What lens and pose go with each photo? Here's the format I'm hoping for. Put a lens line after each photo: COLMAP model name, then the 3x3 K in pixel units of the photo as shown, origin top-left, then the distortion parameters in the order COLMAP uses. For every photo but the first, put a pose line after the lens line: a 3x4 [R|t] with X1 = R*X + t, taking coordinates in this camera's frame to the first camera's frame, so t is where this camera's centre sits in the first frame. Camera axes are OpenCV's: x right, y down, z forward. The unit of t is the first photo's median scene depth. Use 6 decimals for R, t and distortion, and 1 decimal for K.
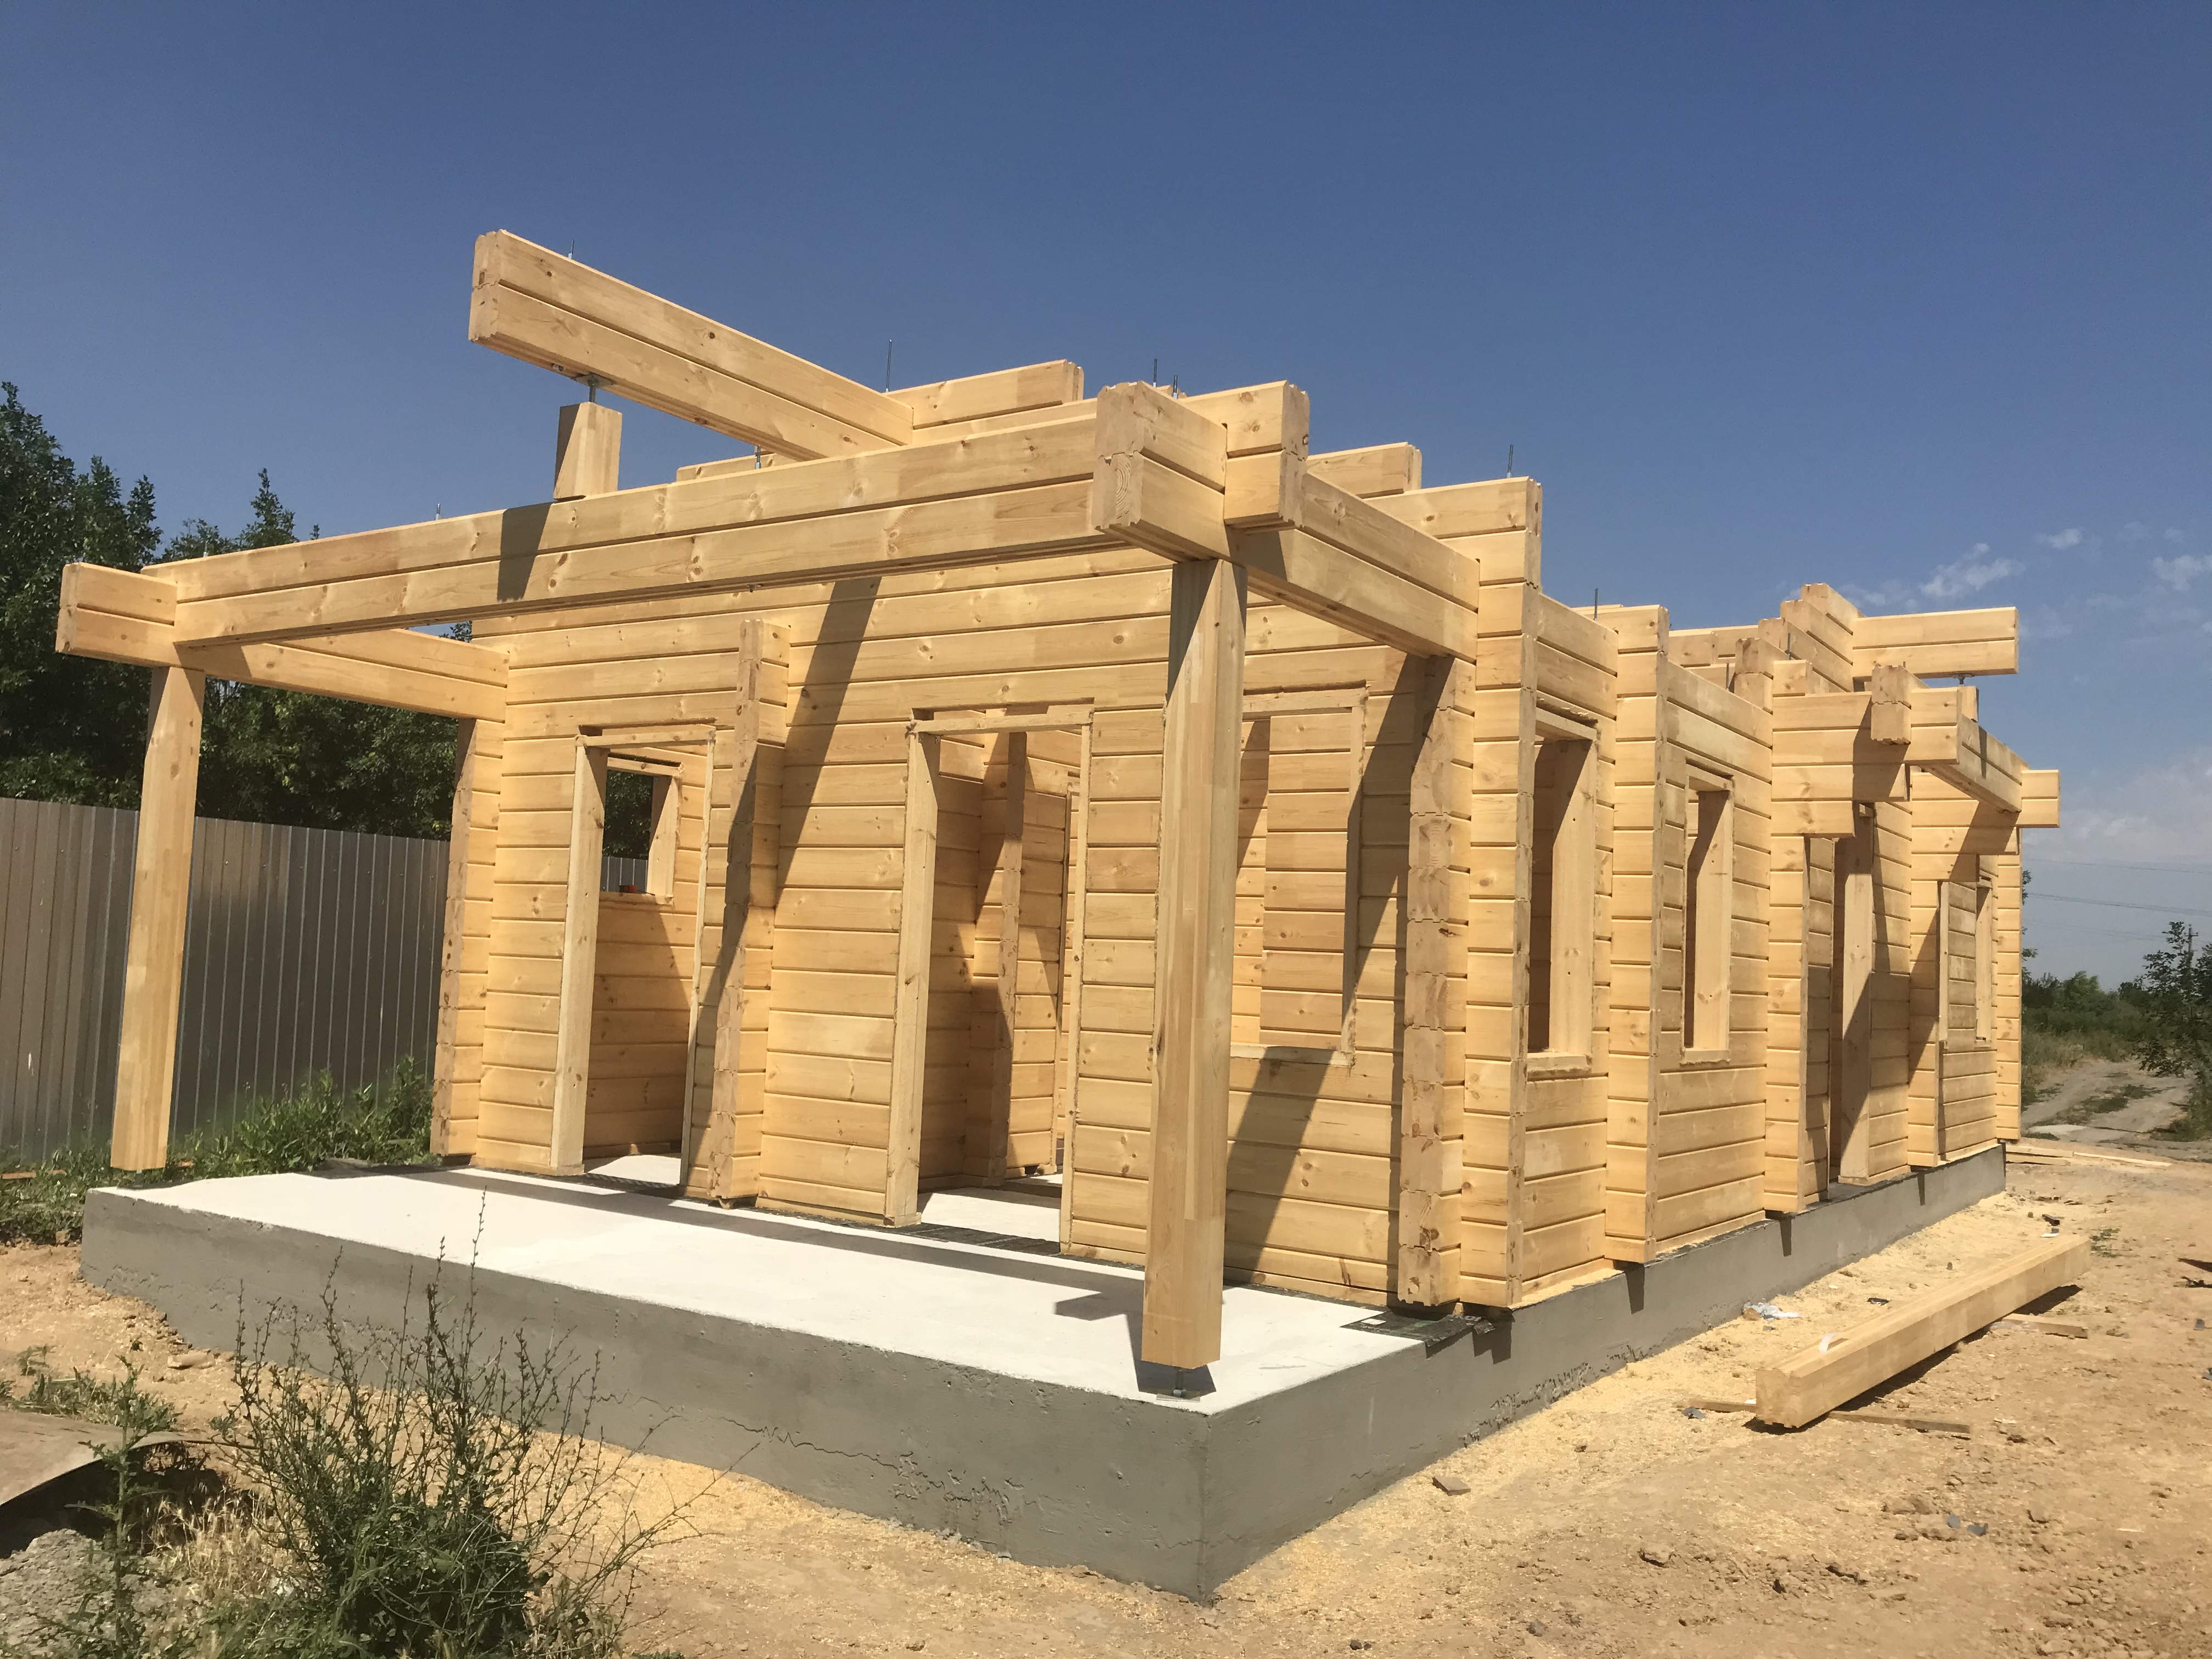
lens RADIAL K [[1831.8, 0, 1097.7], [0, 1831.8, 820.0], [0, 0, 1]] dist [0.035836, -0.051084]
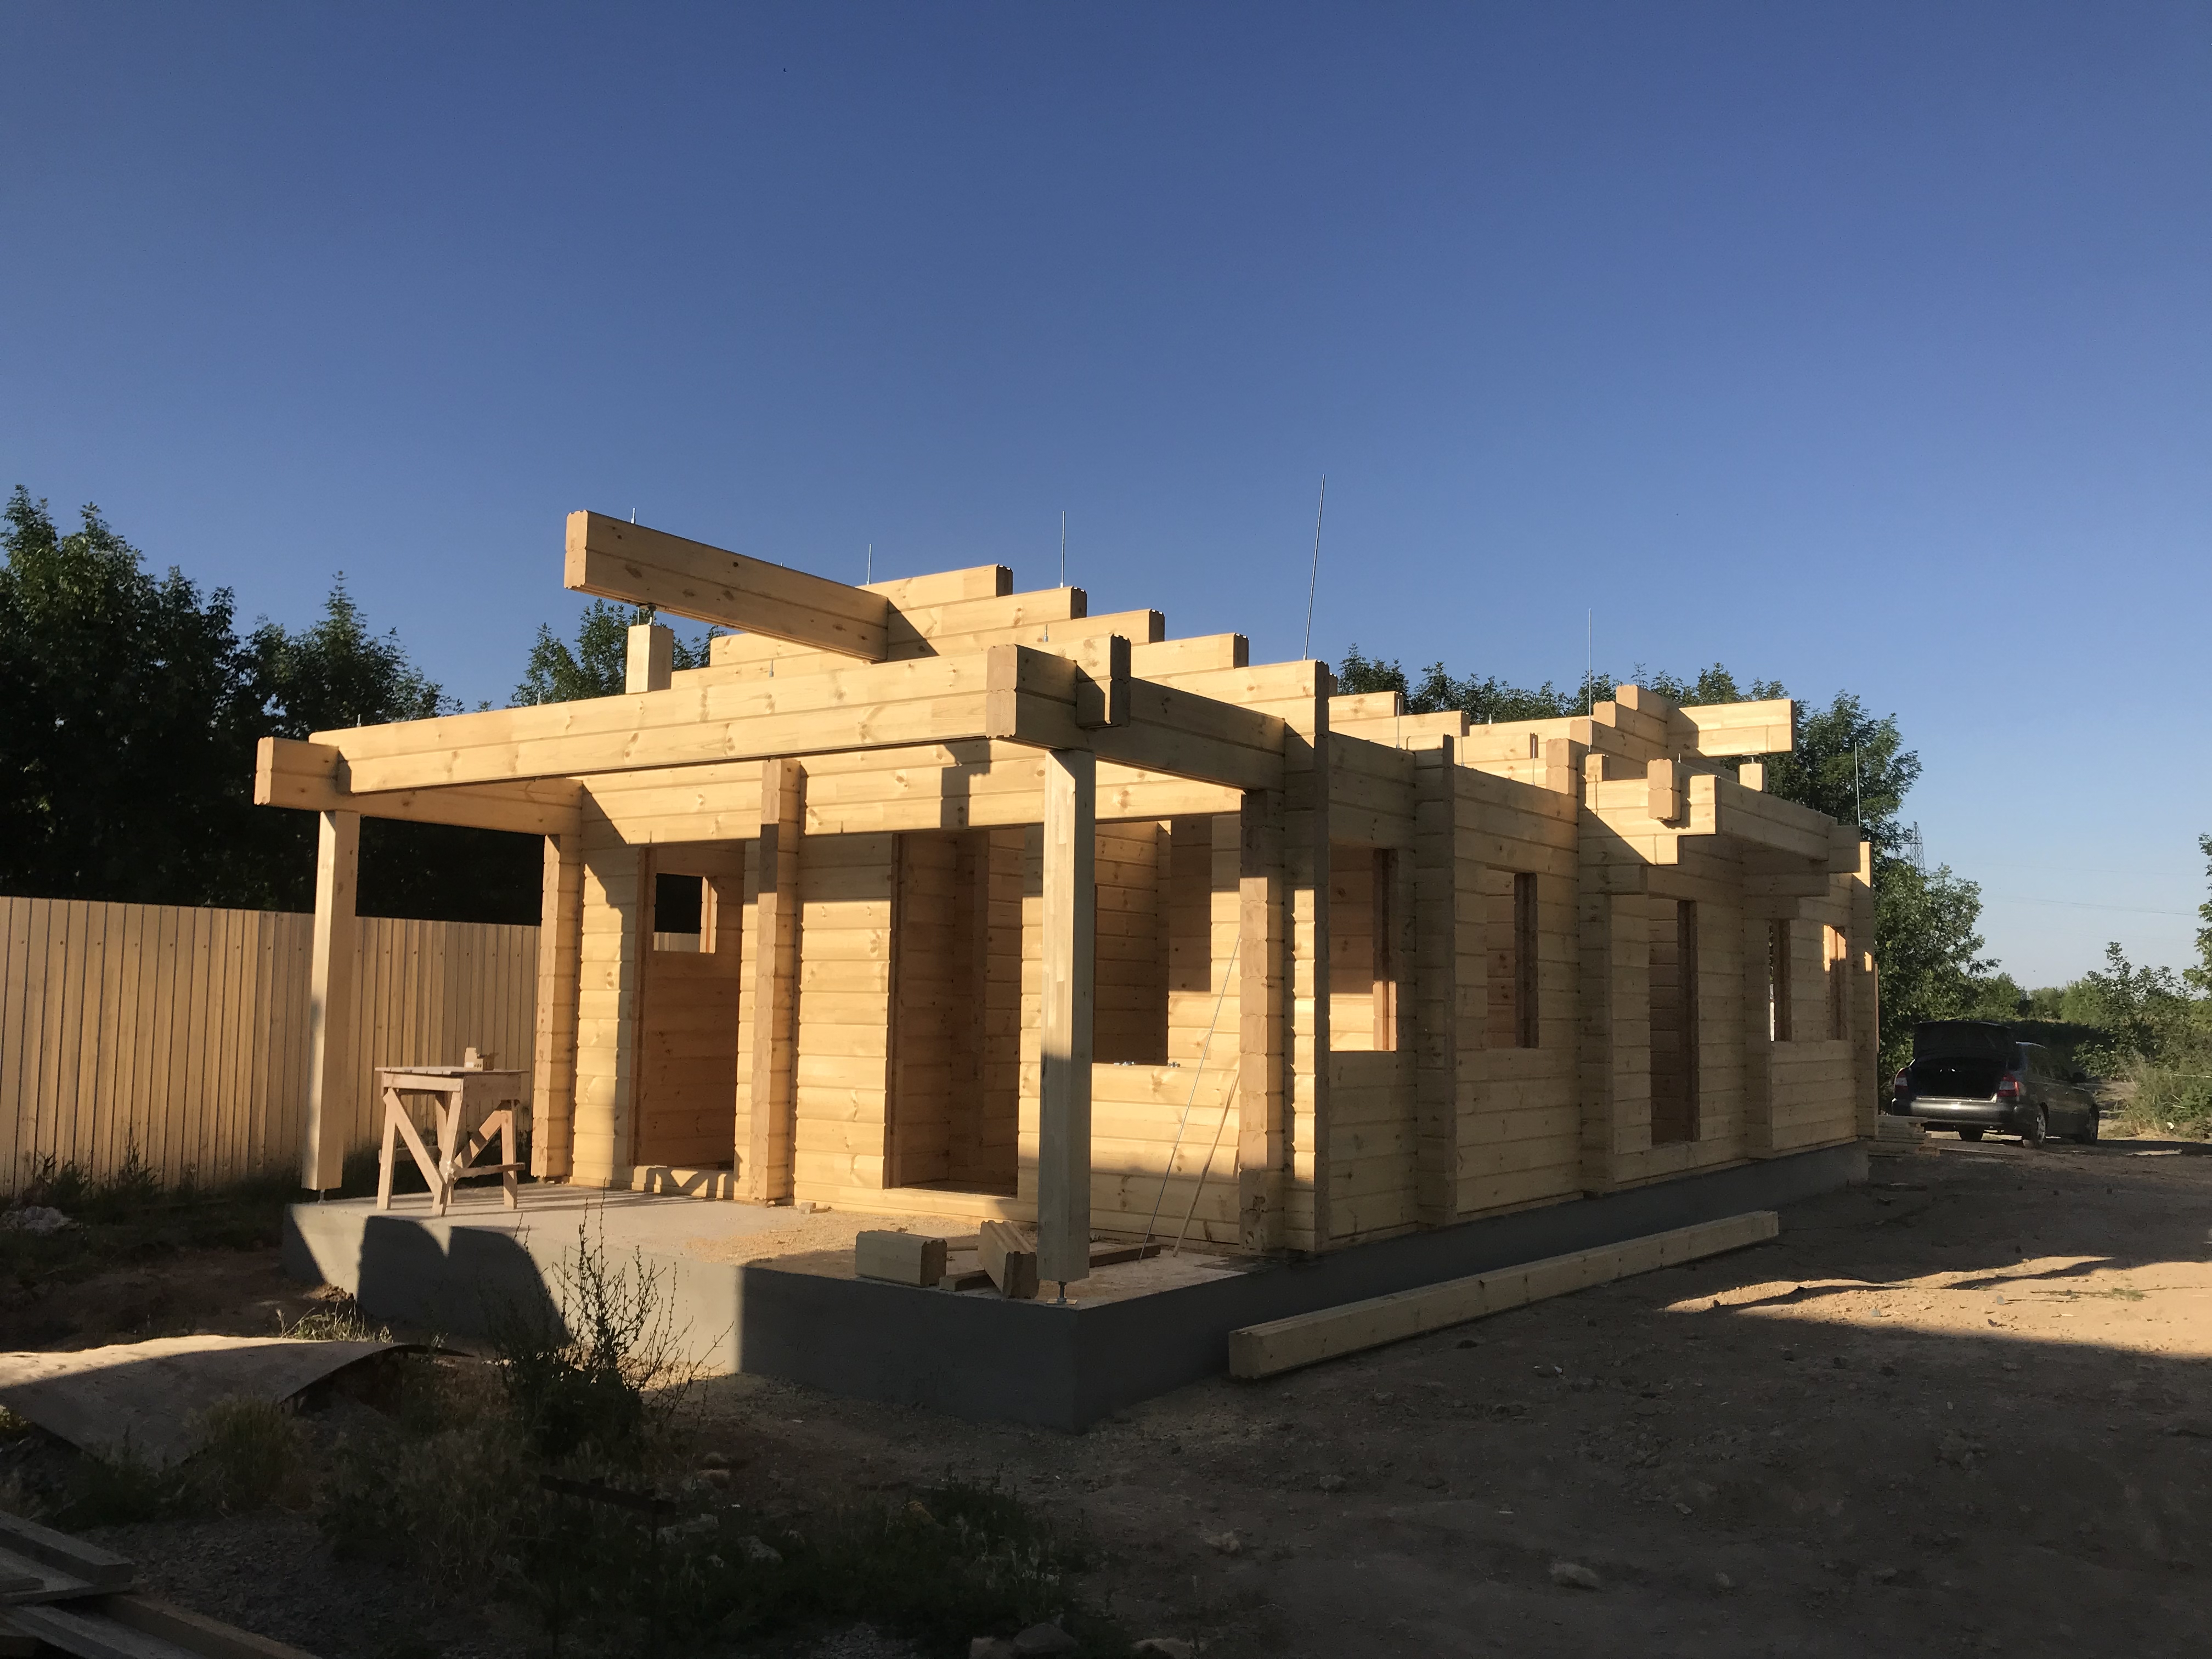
lens RADIAL K [[1831.8, 0, 1110.9], [0, 1831.8, 845.3], [0, 0, 1]] dist [0.035836, -0.051084]
pose [[0.999445, -0.029493, -0.015514, 0.093360], [0.029389, 0.999544, -0.006880, -0.040933], [0.015710, 0.006420, 0.999856, -0.404828]]
